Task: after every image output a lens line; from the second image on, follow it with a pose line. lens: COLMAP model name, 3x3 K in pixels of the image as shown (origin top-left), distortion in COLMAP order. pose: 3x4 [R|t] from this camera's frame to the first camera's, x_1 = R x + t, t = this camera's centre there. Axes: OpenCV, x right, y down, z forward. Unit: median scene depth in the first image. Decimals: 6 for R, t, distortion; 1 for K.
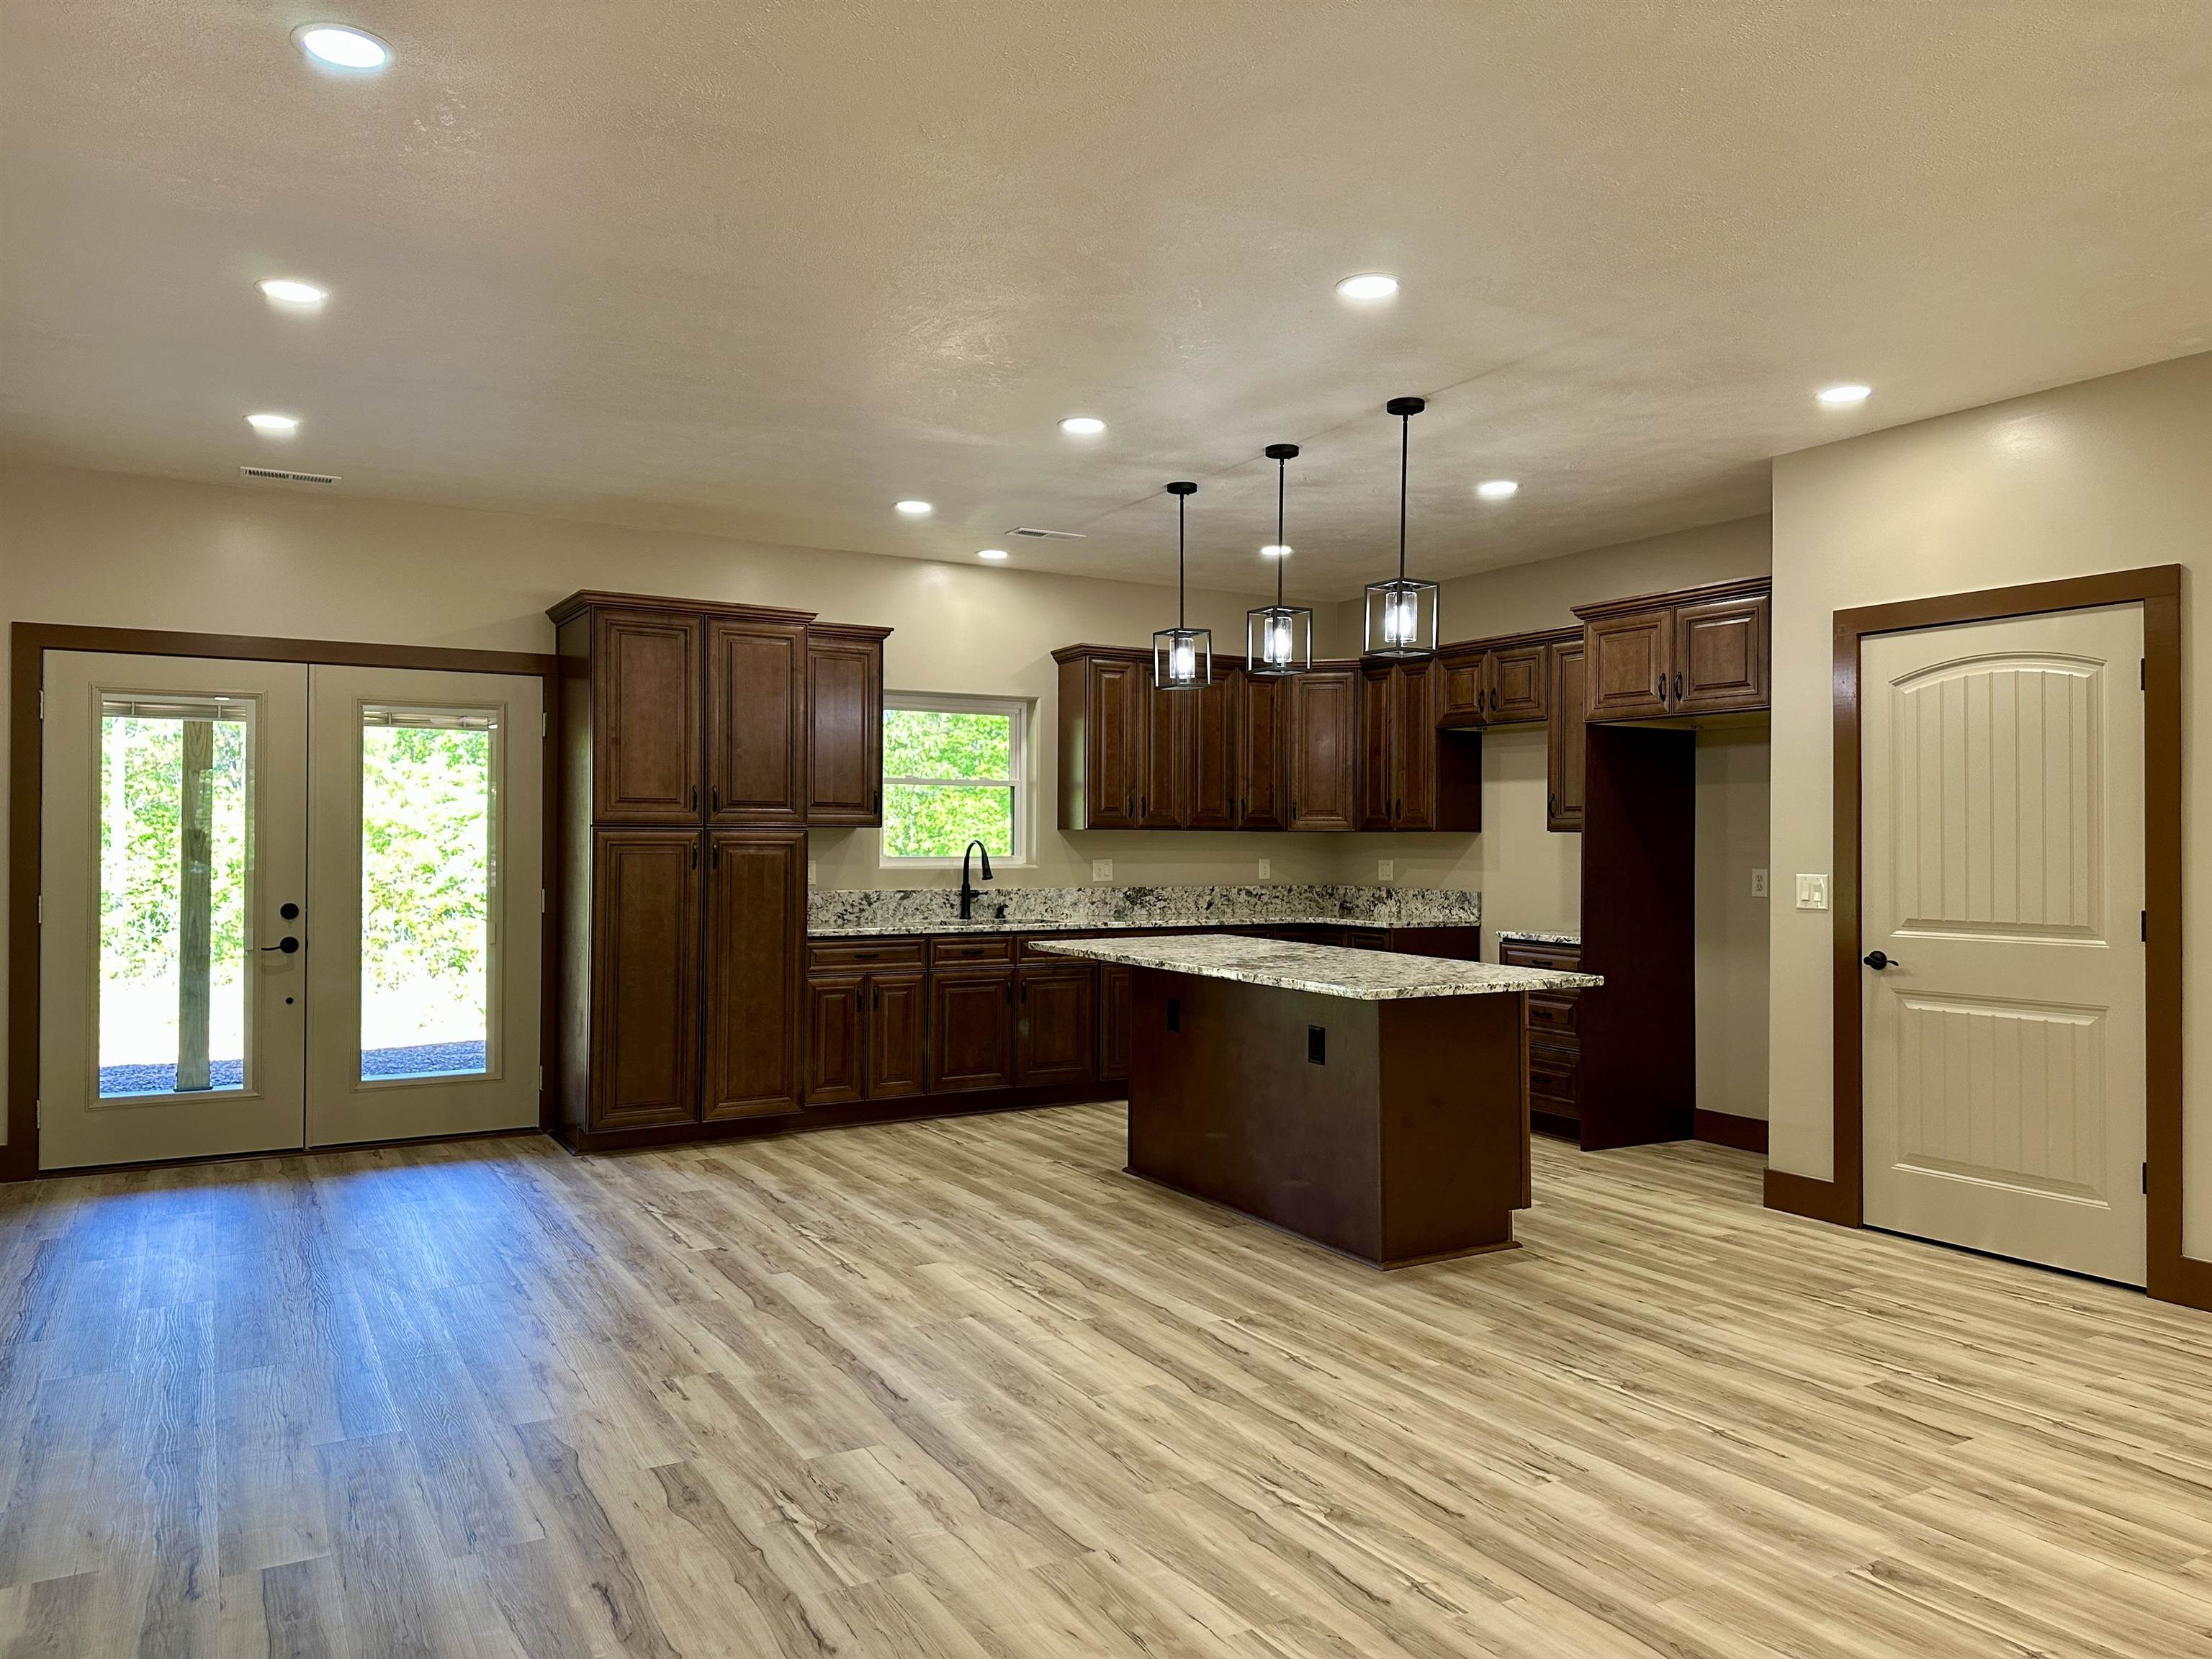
lens RADIAL K [[1563.7, 0, 1092.4], [0, 1563.7, 812.5], [0, 0, 1]] dist [0.076758, -0.084862]
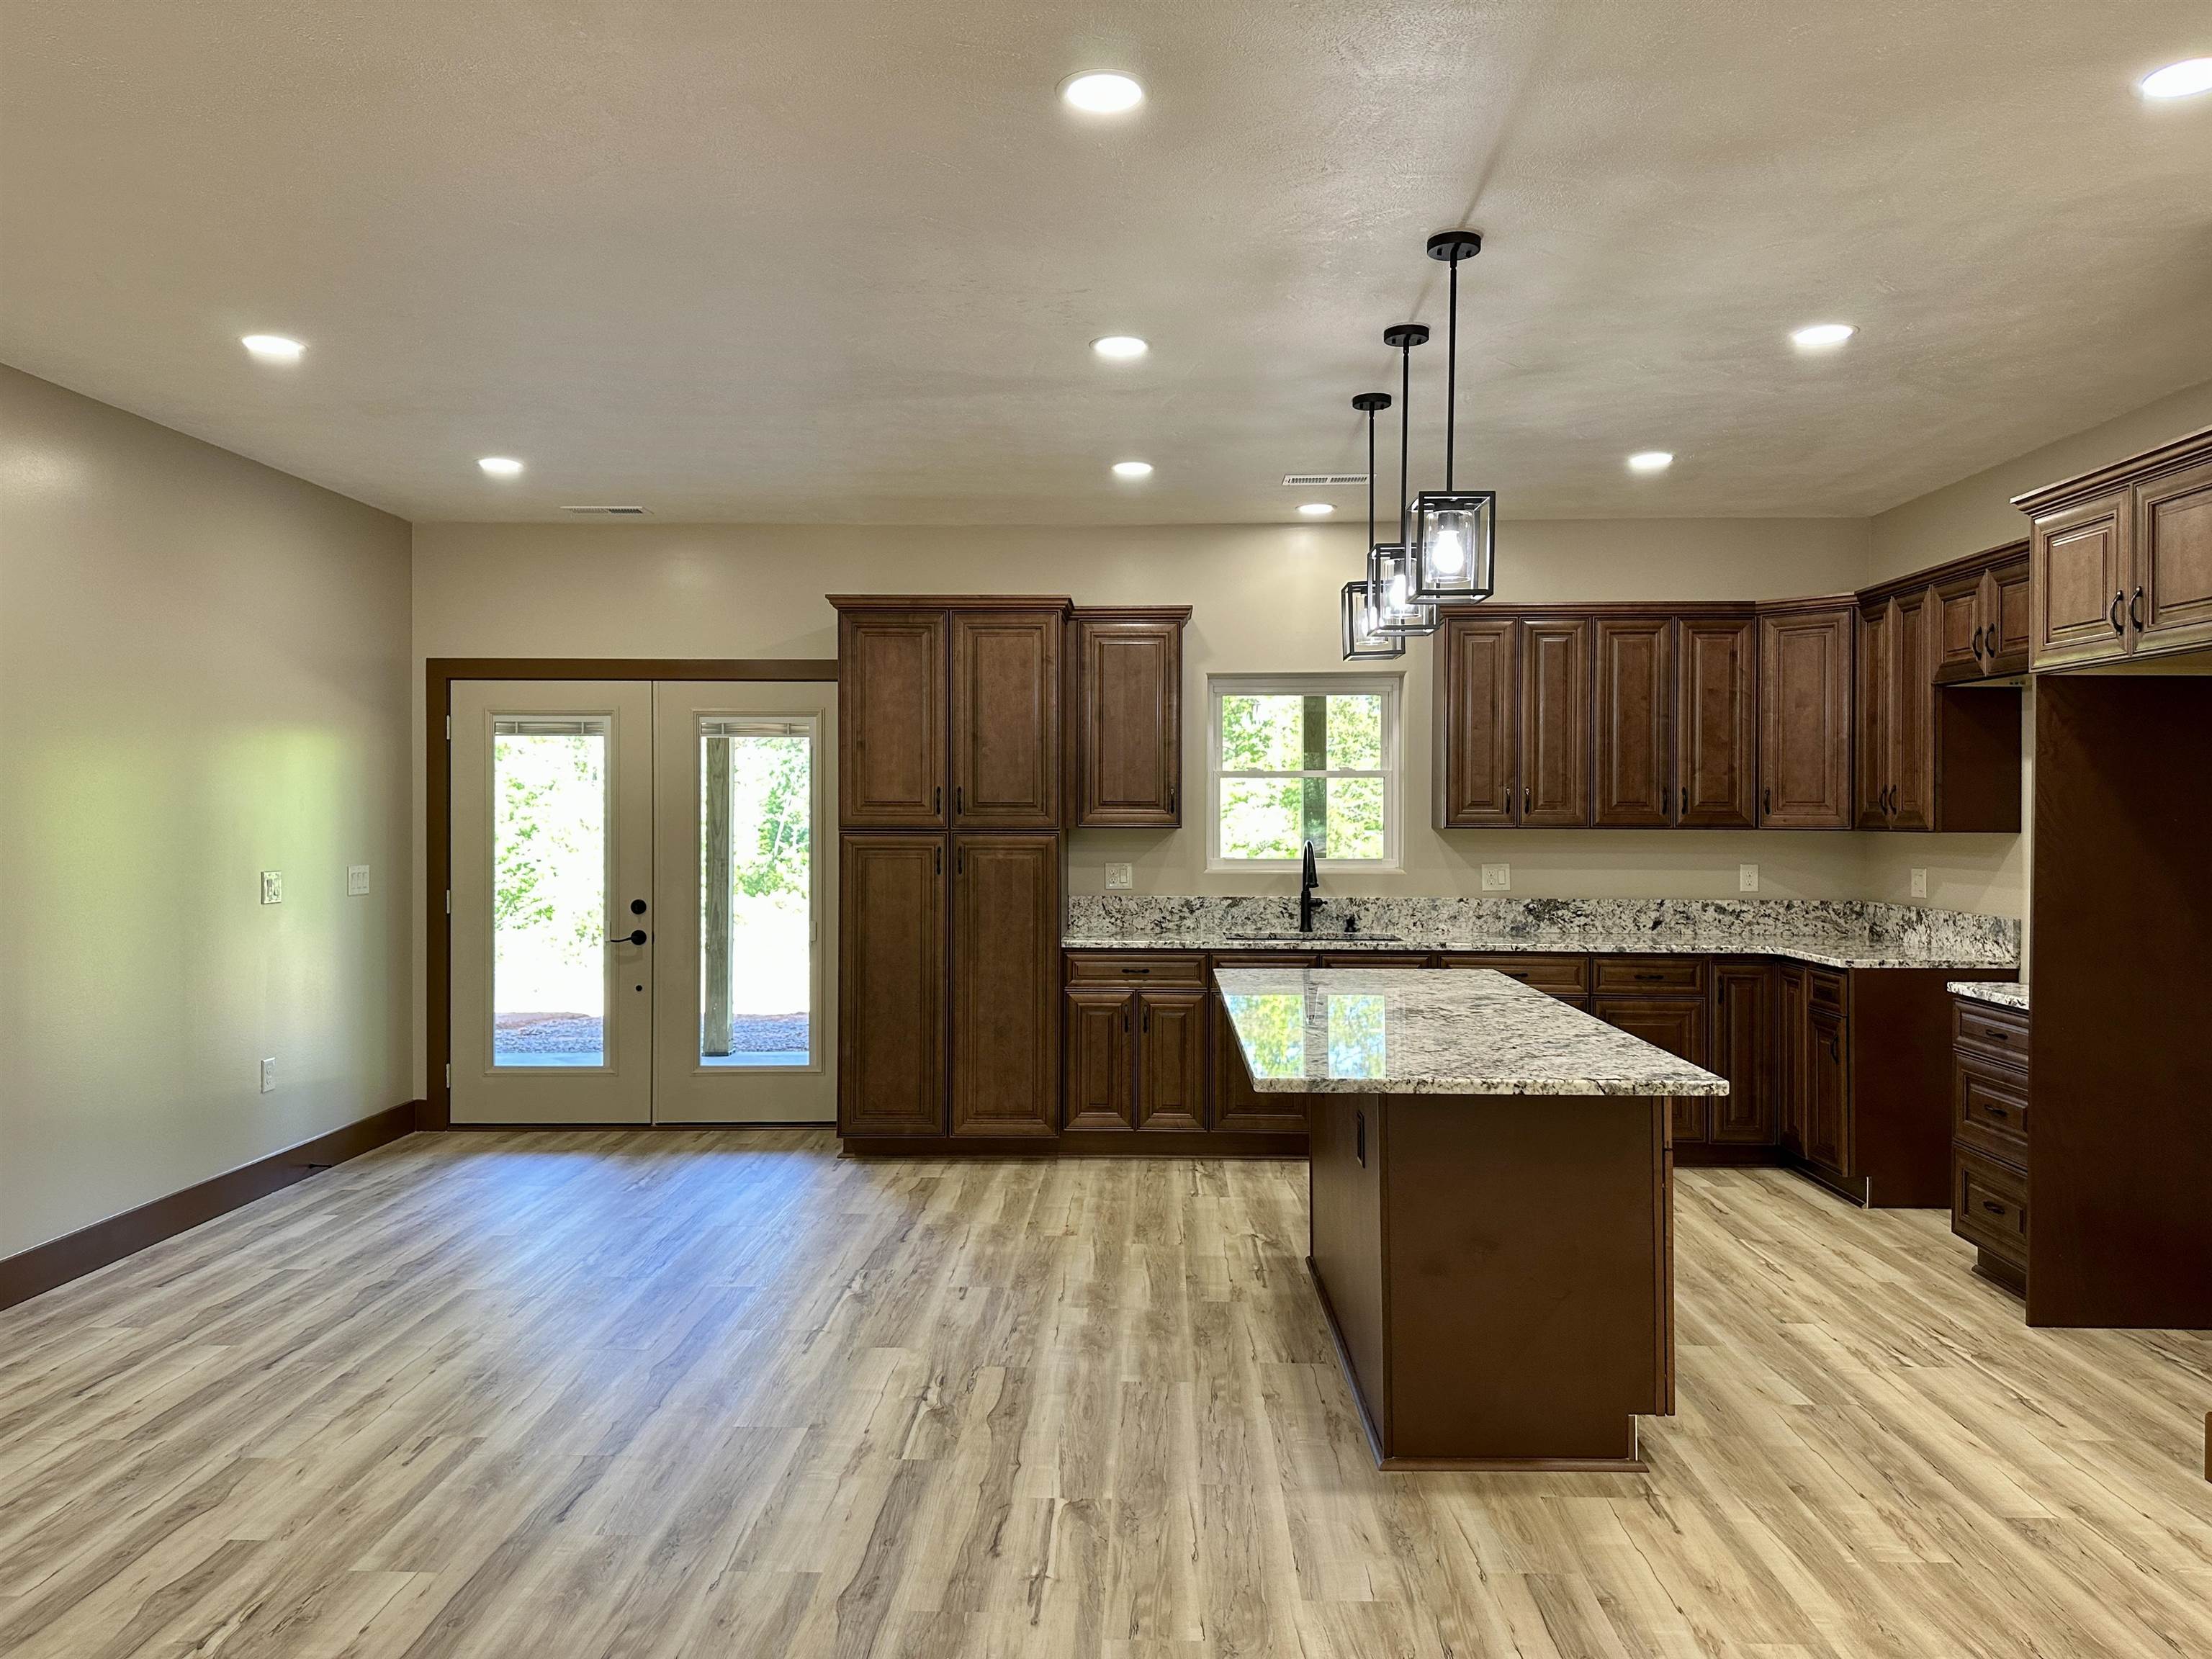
lens RADIAL K [[1563.7, 0, 1095.9], [0, 1563.7, 794.5], [0, 0, 1]] dist [0.076758, -0.084862]
pose [[0.849086, -0.010070, -0.528158, 0.330425], [0.012234, 0.999925, 0.000603, -0.012030], [0.528113, -0.006974, 0.849146, 0.235614]]
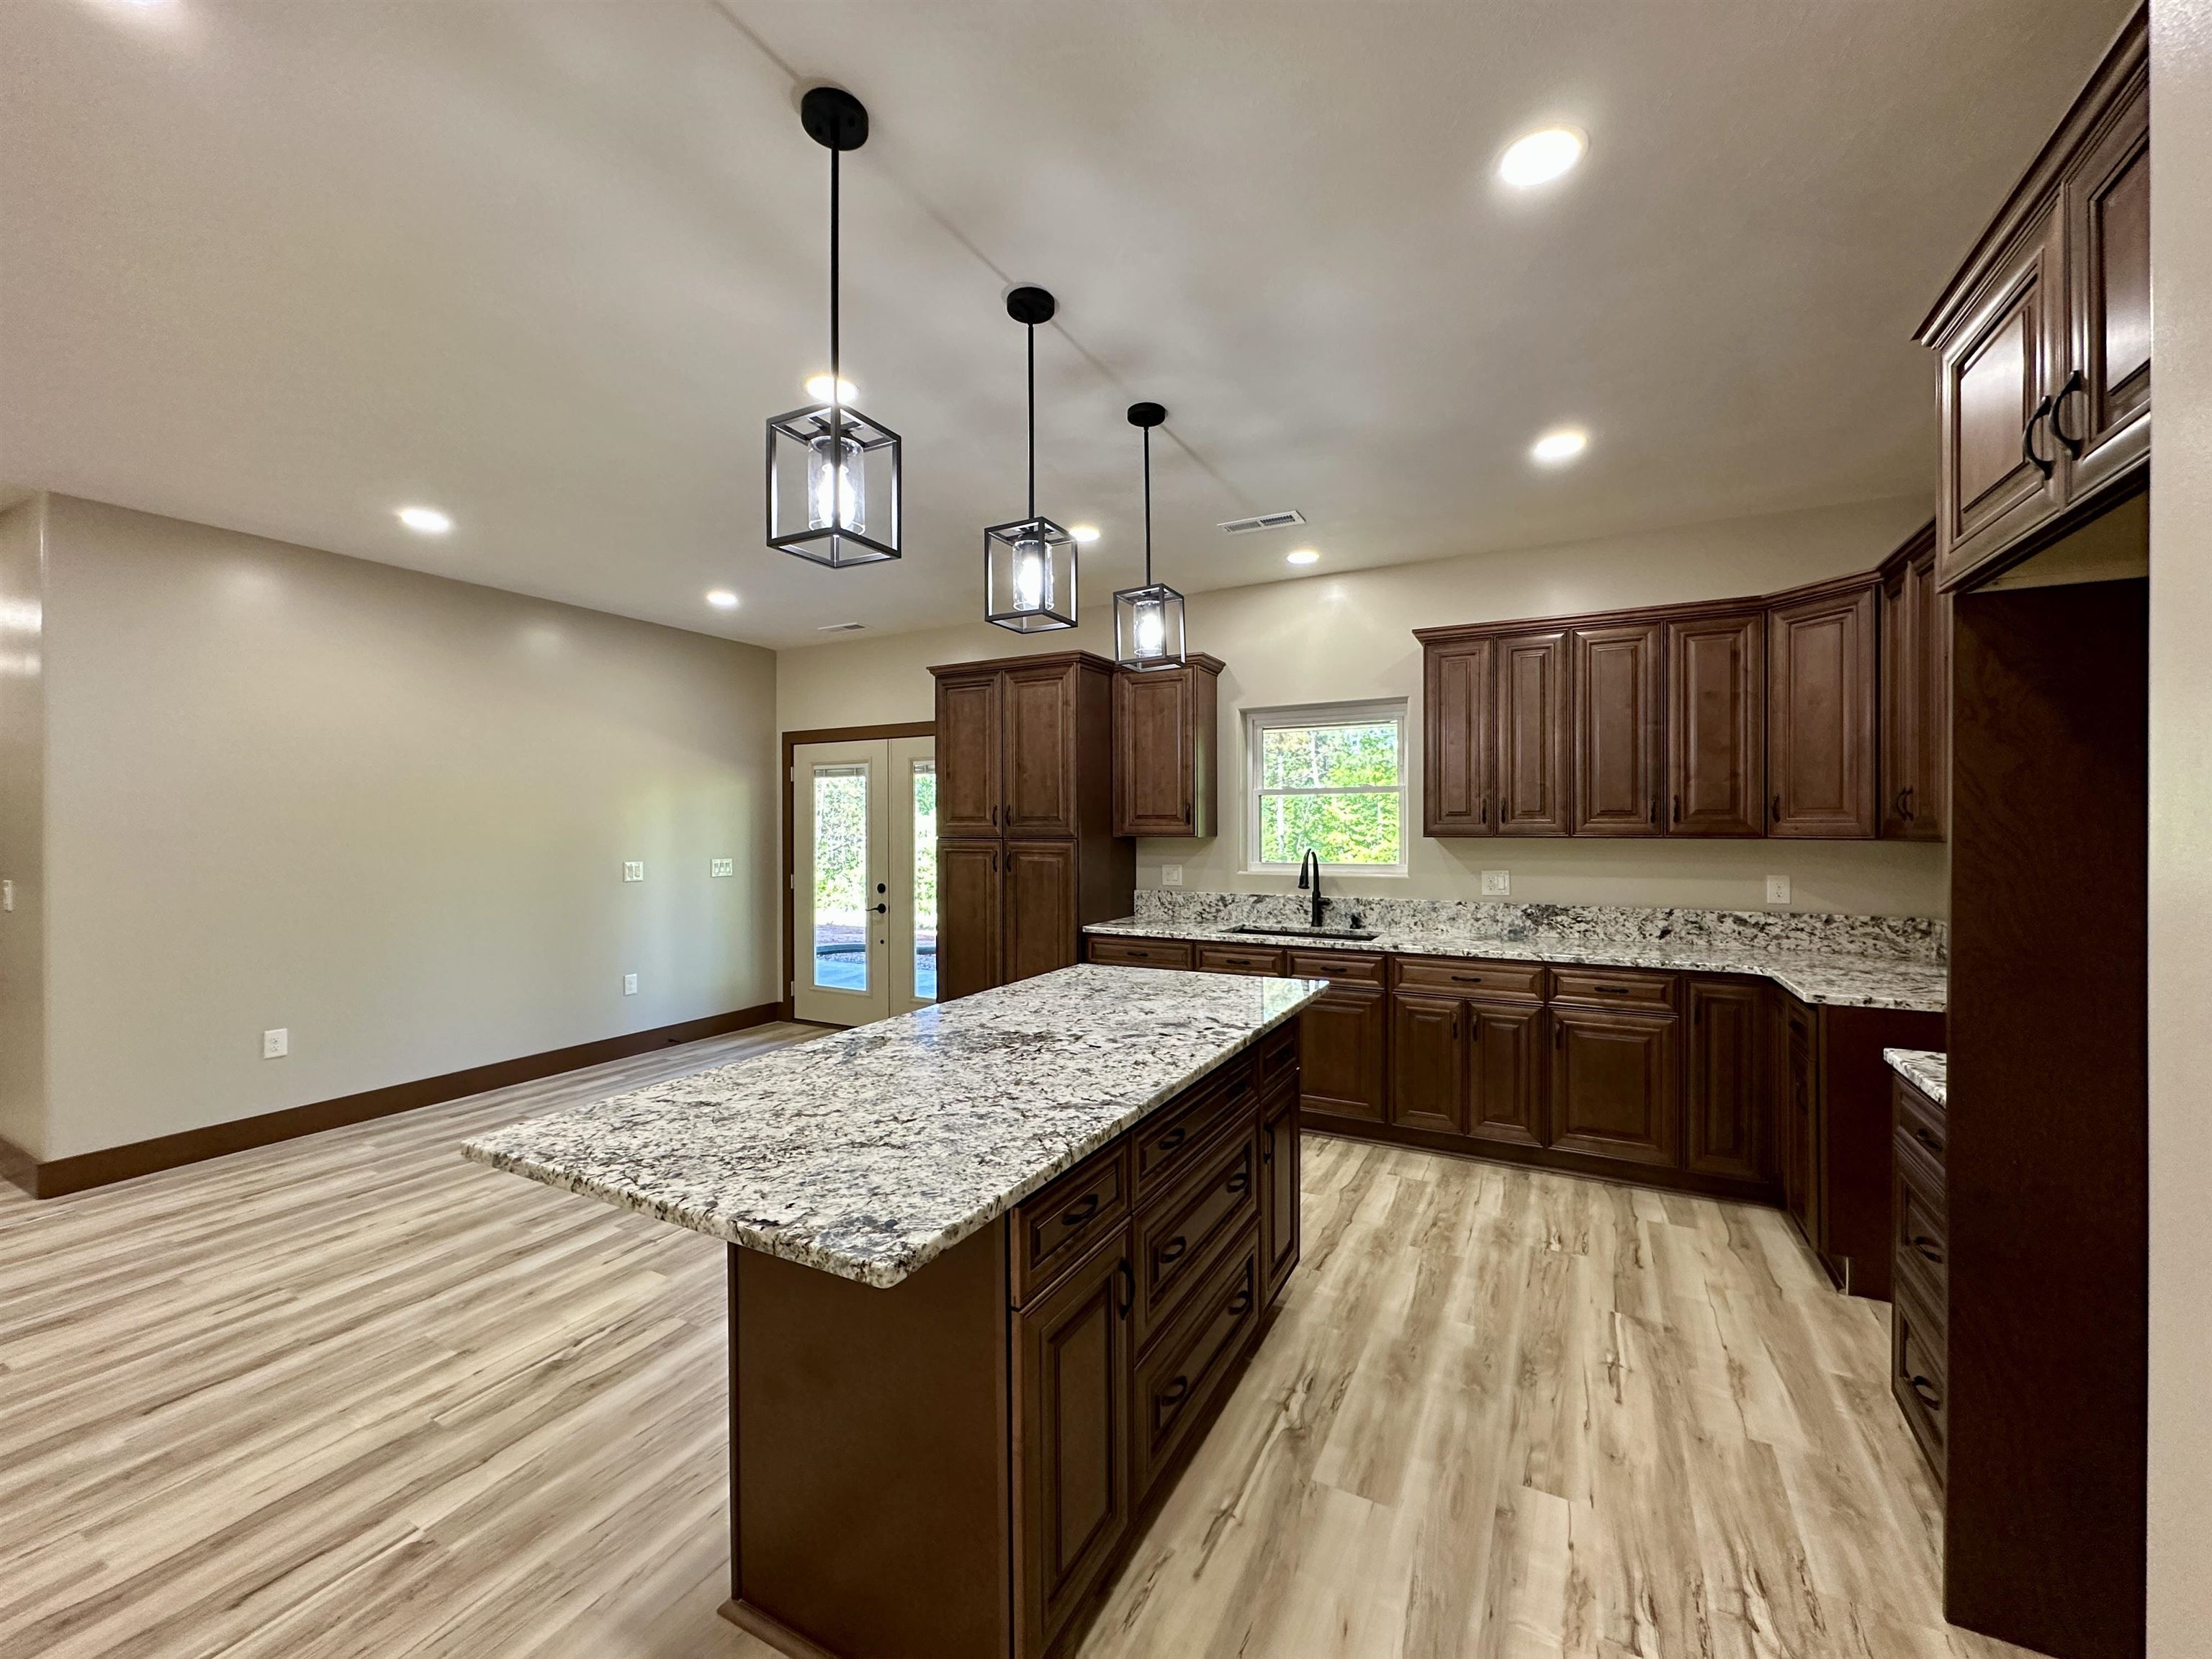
lens RADIAL K [[884.7, 0, 1094.9], [0, 884.7, 814.5], [0, 0, 1]] dist [-0.002520, 0.001312]
pose [[0.522933, -0.019390, -0.852153, 0.393690], [0.019172, 0.999756, -0.010983, -0.000398], [0.852158, -0.010593, 0.523178, 0.687543]]
